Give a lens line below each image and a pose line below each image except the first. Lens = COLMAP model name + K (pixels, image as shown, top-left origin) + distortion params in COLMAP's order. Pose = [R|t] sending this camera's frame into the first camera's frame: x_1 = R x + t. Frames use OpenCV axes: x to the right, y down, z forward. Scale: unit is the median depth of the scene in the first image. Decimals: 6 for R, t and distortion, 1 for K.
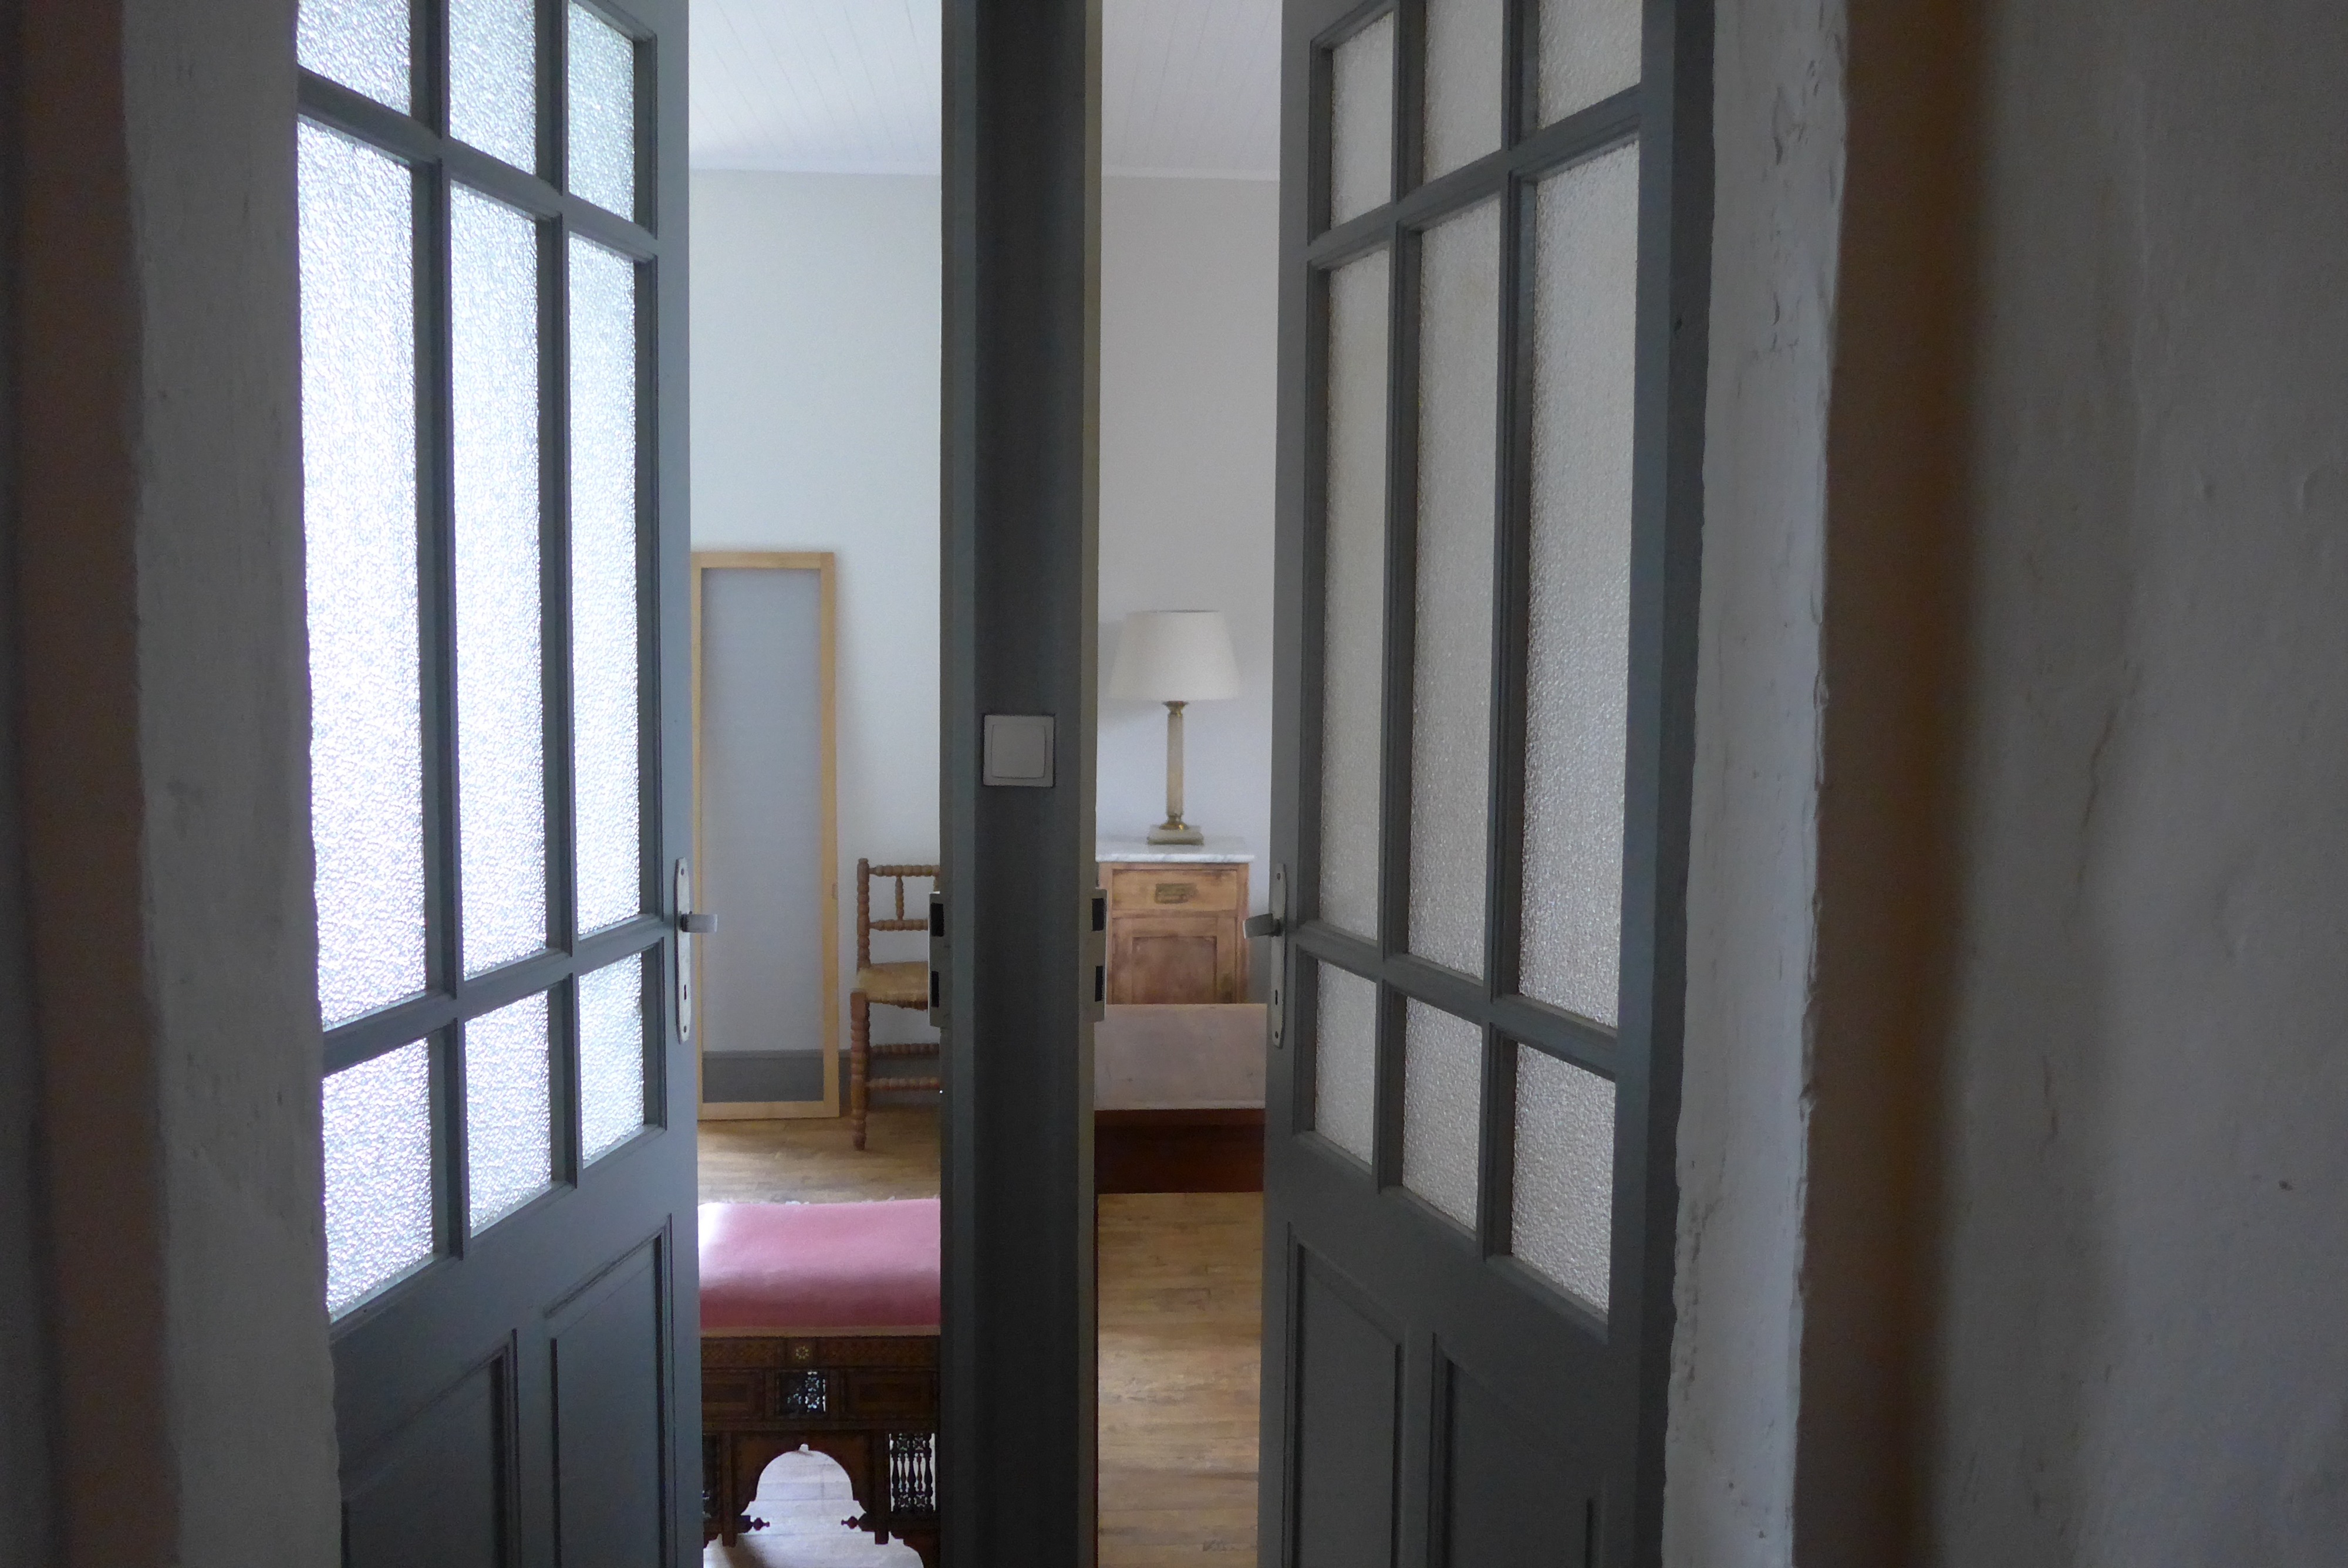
lens RADIAL K [[2013.6, 0, 1172.6], [0, 2013.6, 786.2], [0, 0, 1]] dist [-0.042700, 0.000403]
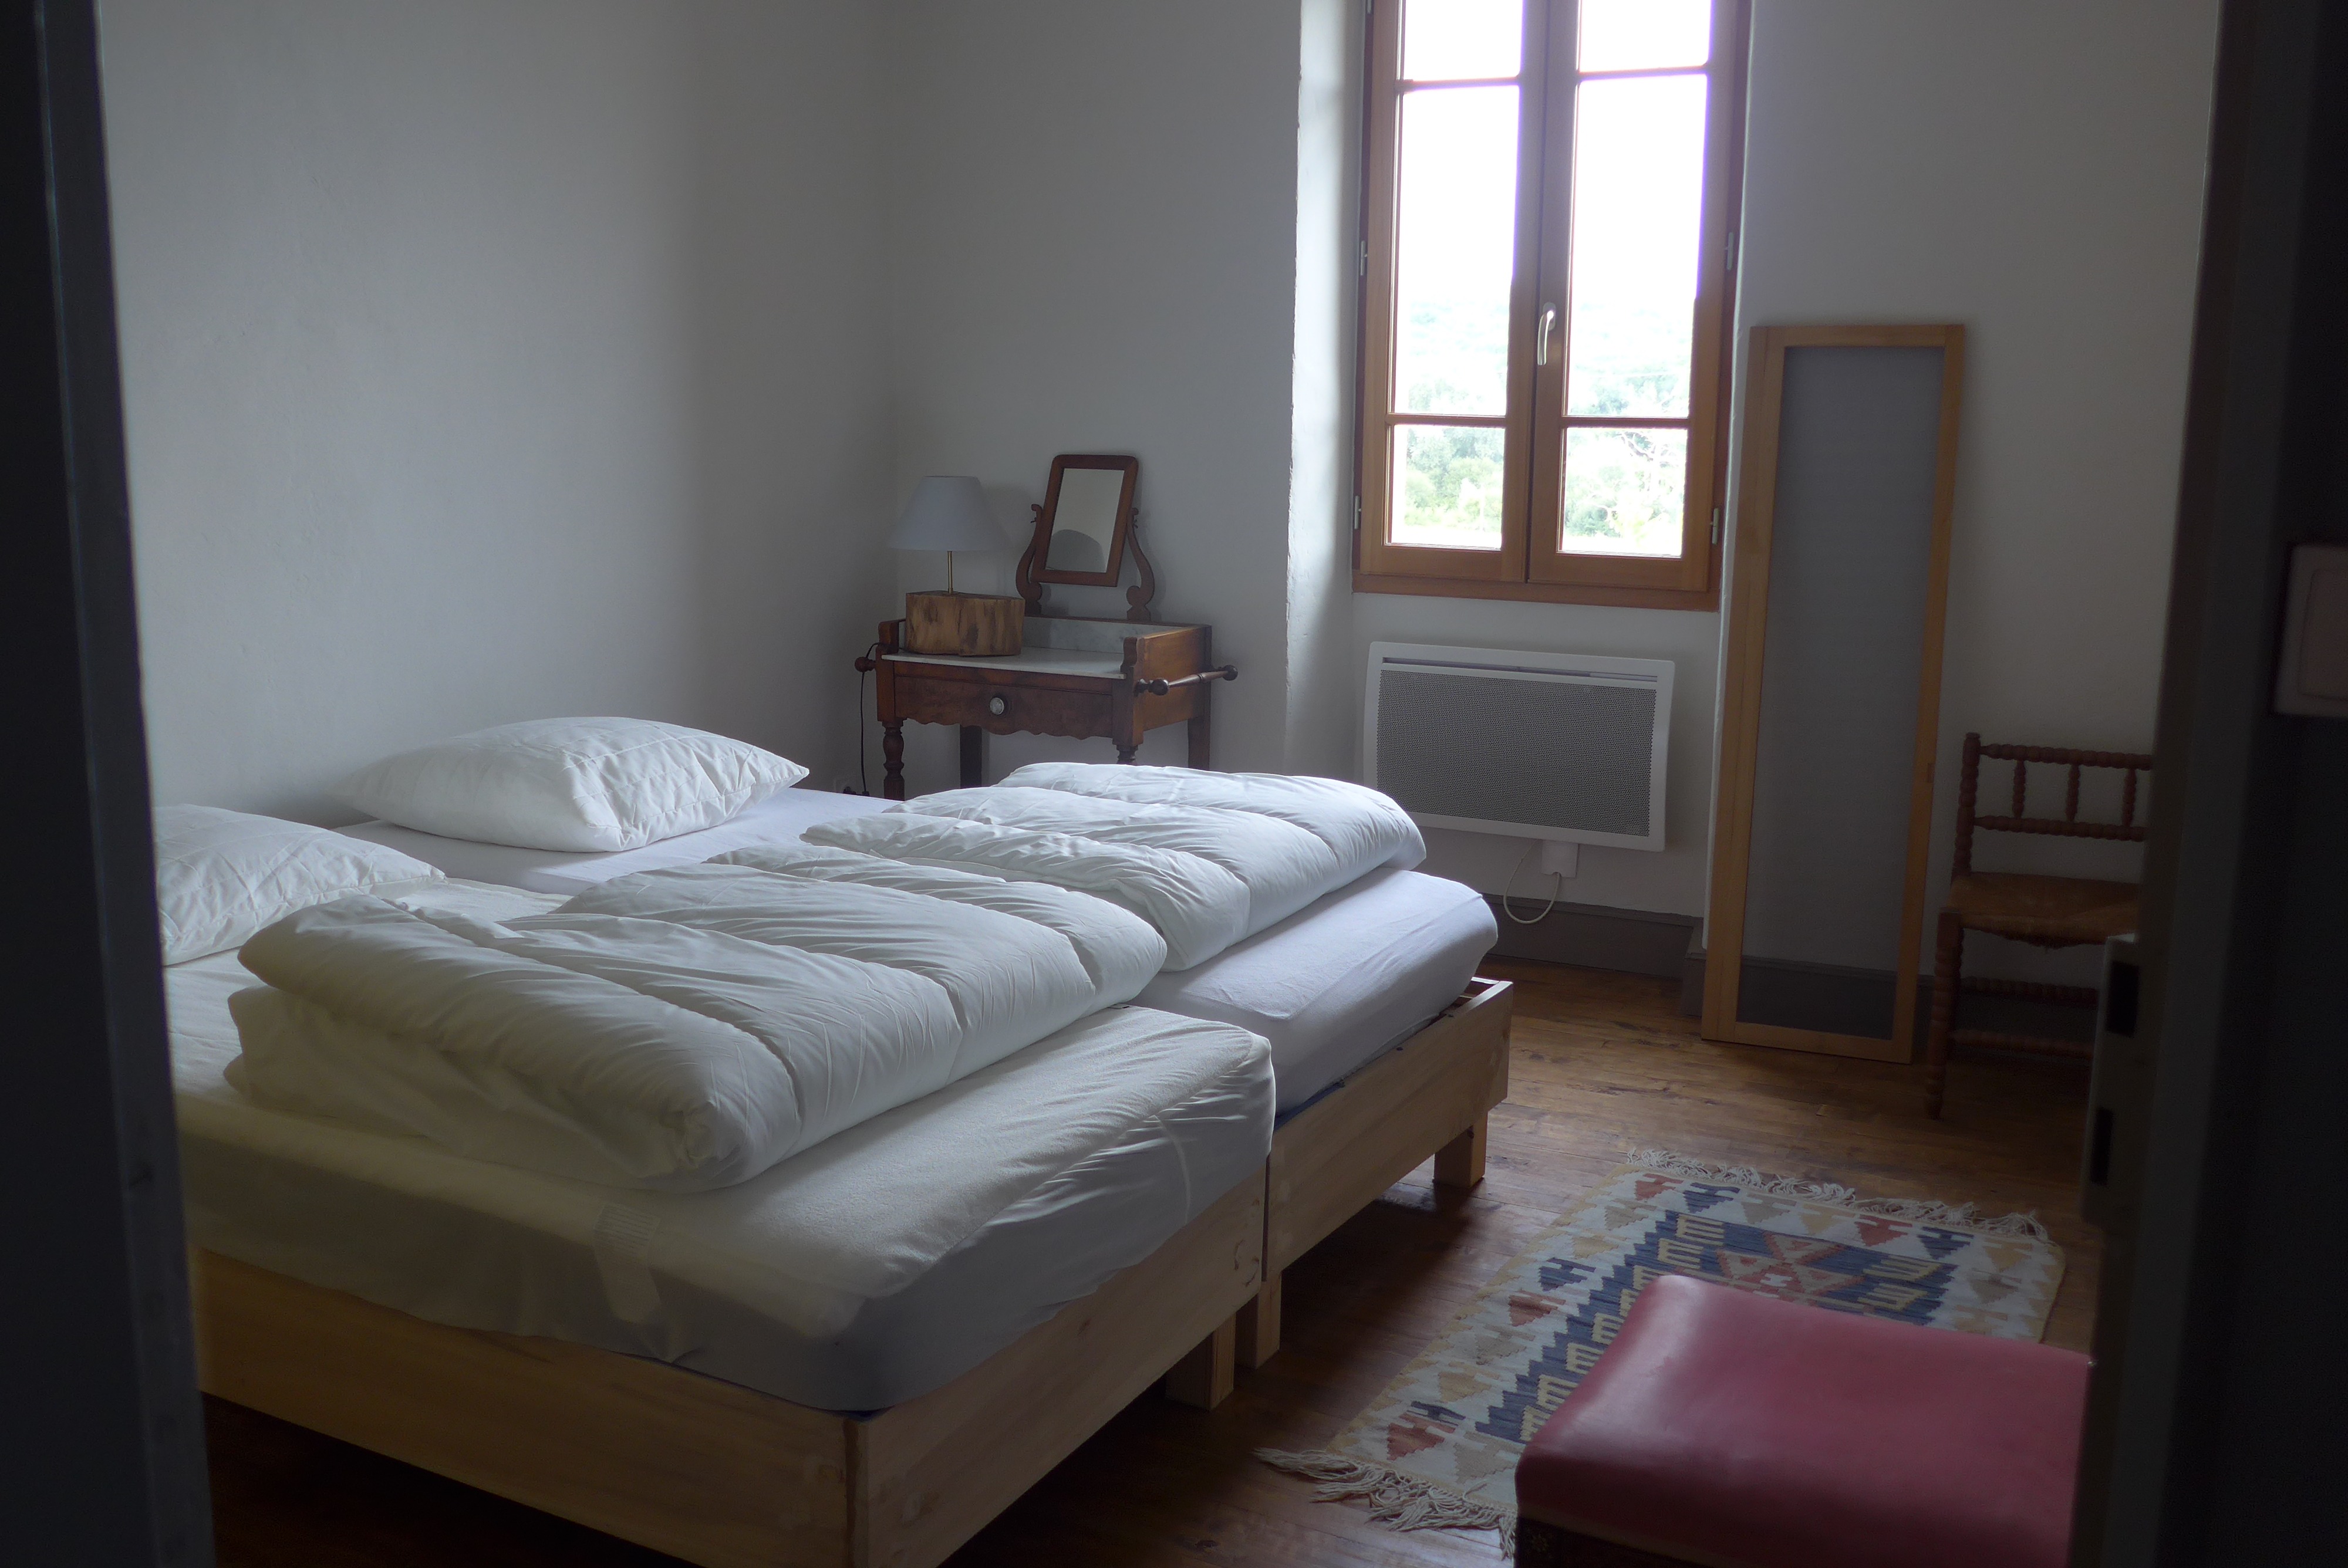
lens RADIAL K [[2013.6, 0, 1164.7], [0, 2013.6, 785.8], [0, 0, 1]] dist [-0.042700, 0.000403]
pose [[0.856568, 0.093227, -0.507544, -0.030549], [-0.048413, 0.993726, 0.100825, -0.006016], [0.513759, -0.061791, 0.855707, 0.198535]]
